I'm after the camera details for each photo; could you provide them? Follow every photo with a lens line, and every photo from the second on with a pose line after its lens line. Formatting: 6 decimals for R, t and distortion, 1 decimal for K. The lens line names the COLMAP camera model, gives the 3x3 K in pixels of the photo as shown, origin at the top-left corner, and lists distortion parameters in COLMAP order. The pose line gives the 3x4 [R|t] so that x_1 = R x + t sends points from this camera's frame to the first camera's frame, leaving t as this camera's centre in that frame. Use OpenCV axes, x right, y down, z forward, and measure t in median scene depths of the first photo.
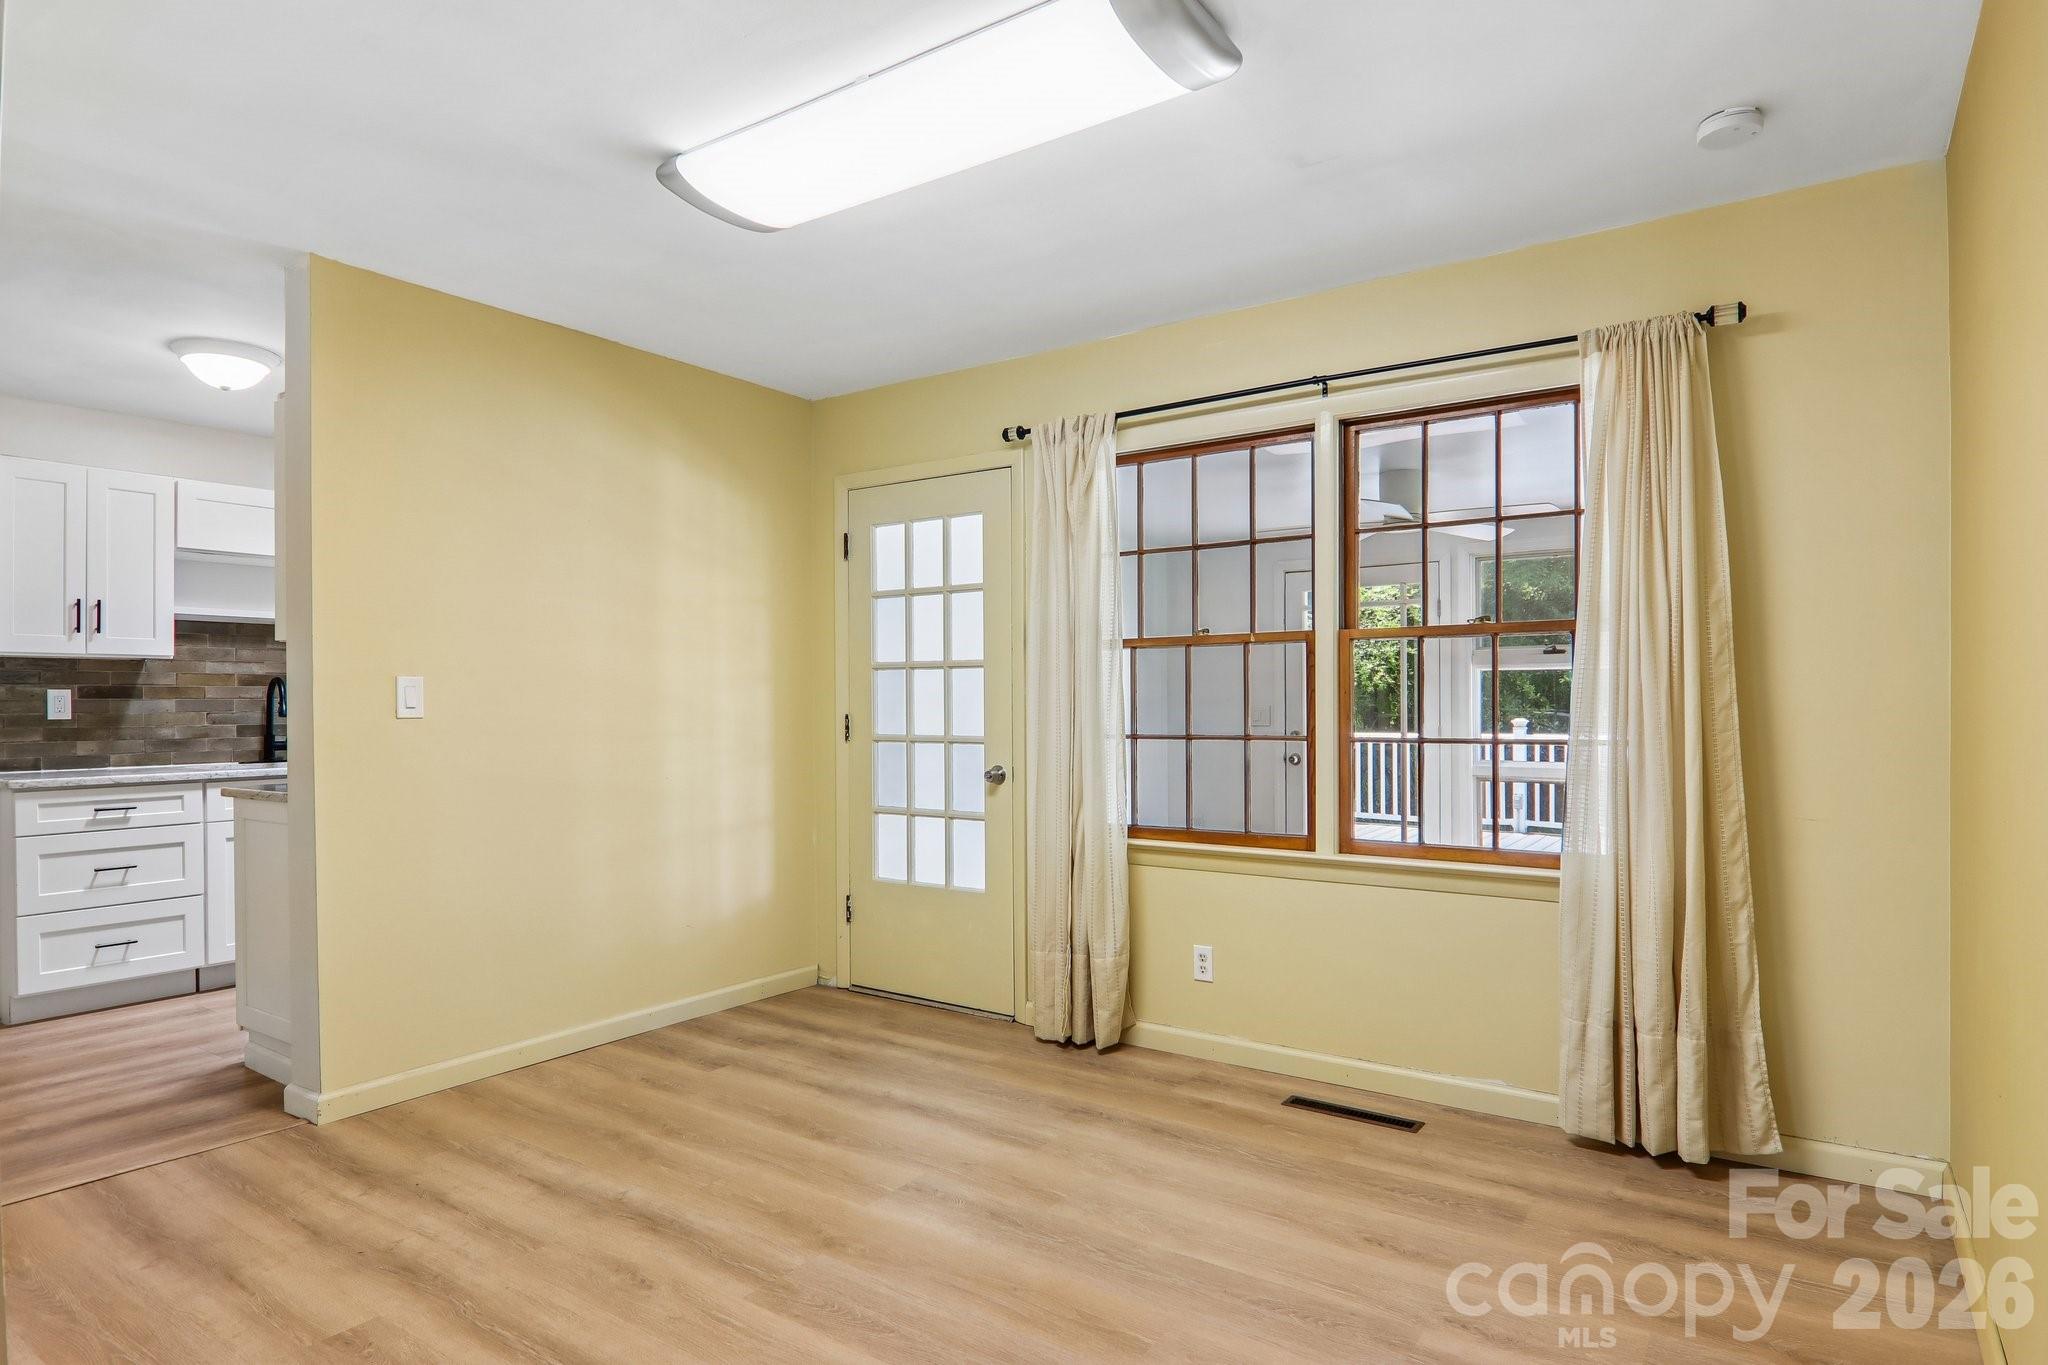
lens RADIAL K [[1135.5, 0, 1026.0], [0, 1135.5, 717.7], [0, 0, 1]] dist [0.000052, -0.000012]
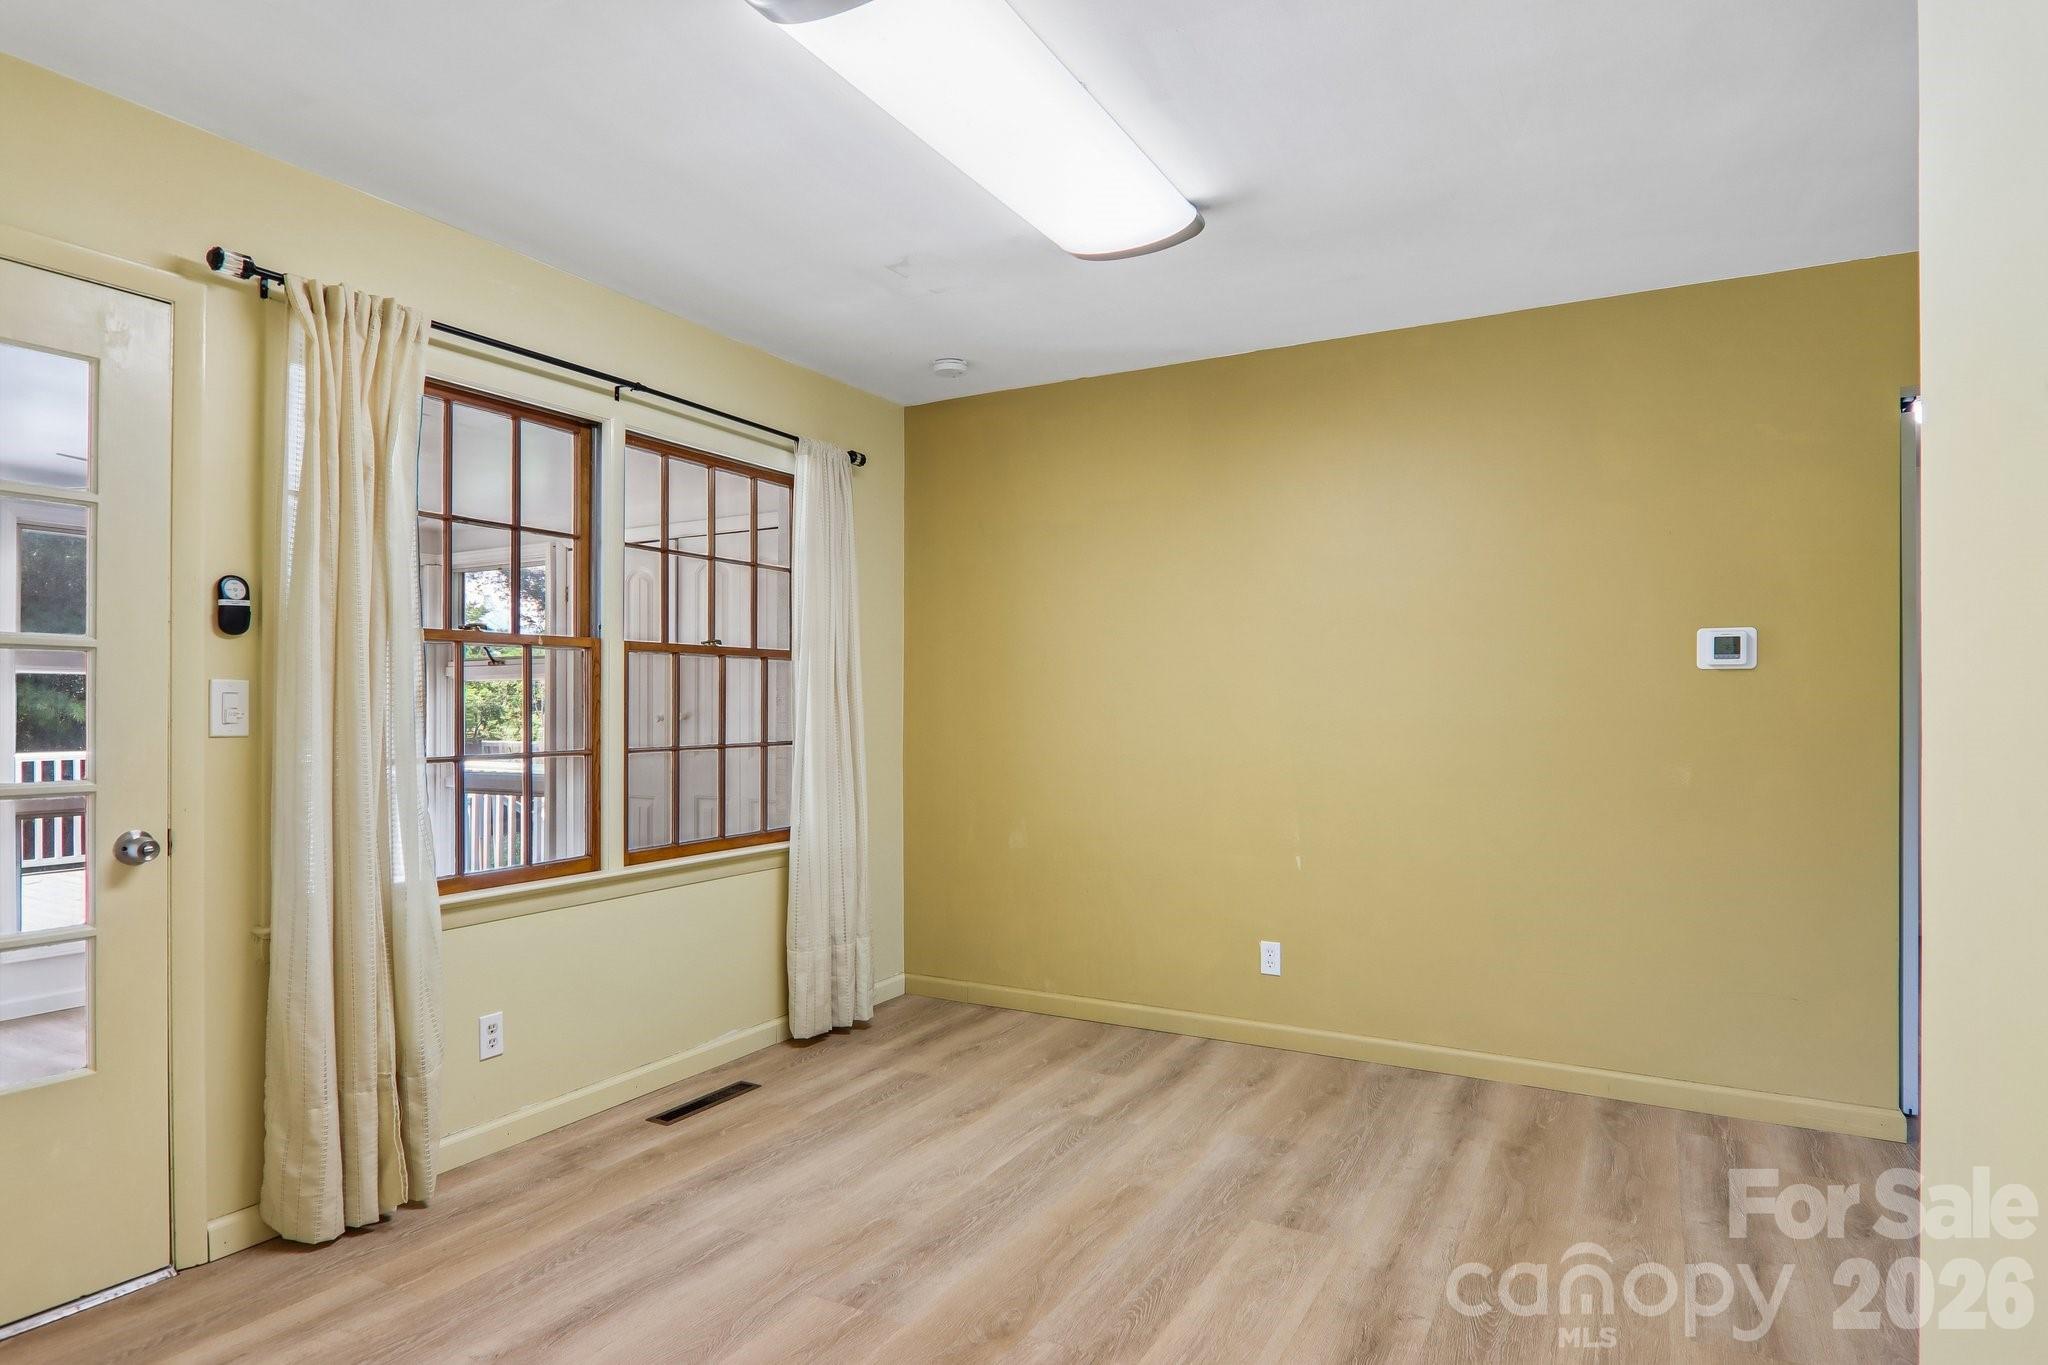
lens RADIAL K [[1137.3, 0, 1030.9], [0, 1137.3, 705.6], [0, 0, 1]] dist [0.001760, -0.021164]
pose [[-0.108790, -0.000720, 0.994064, -0.776316], [0.007506, 0.999971, 0.001546, -0.020580], [-0.994036, 0.007629, -0.108781, 0.784922]]
